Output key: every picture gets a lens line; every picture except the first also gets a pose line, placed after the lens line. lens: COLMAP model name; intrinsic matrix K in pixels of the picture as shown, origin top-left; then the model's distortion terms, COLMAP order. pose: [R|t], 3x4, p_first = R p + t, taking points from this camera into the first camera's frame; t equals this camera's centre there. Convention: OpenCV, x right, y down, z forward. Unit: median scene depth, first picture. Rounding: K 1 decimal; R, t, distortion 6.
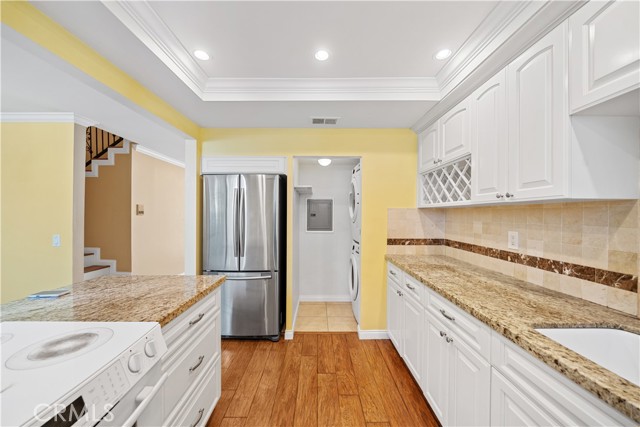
lens RADIAL K [[220.0, 0, 317.7], [0, 220.0, 216.5], [0, 0, 1]] dist [-0.007076, -0.000124]
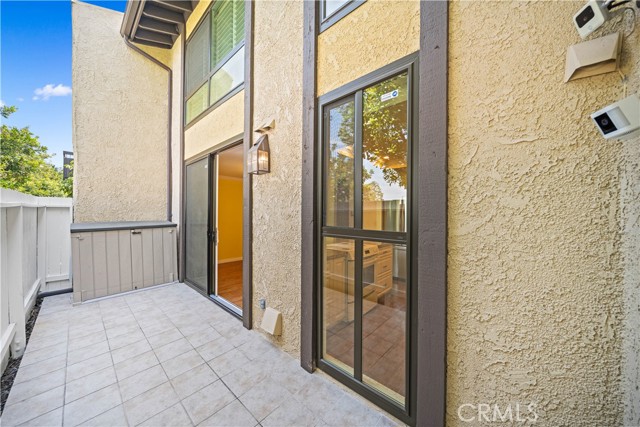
lens RADIAL K [[219.7, 0, 317.2], [0, 219.7, 210.4], [0, 0, 1]] dist [-0.001158, -0.000114]
pose [[0.739745, 0.000291, -0.672888, 0.462431], [-0.011132, 0.999868, -0.011805, -0.023178], [0.672796, 0.016224, 0.739651, -1.110655]]
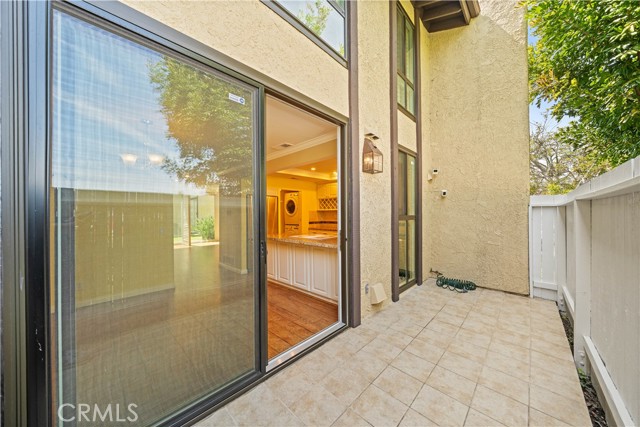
lens RADIAL K [[220.0, 0, 317.7], [0, 220.0, 216.5], [0, 0, 1]] dist [-0.007076, -0.000124]
pose [[0.697083, -0.006737, 0.716959, -1.804554], [0.007646, 0.999969, 0.001963, 0.034791], [-0.716950, 0.004114, 0.697113, -1.131861]]
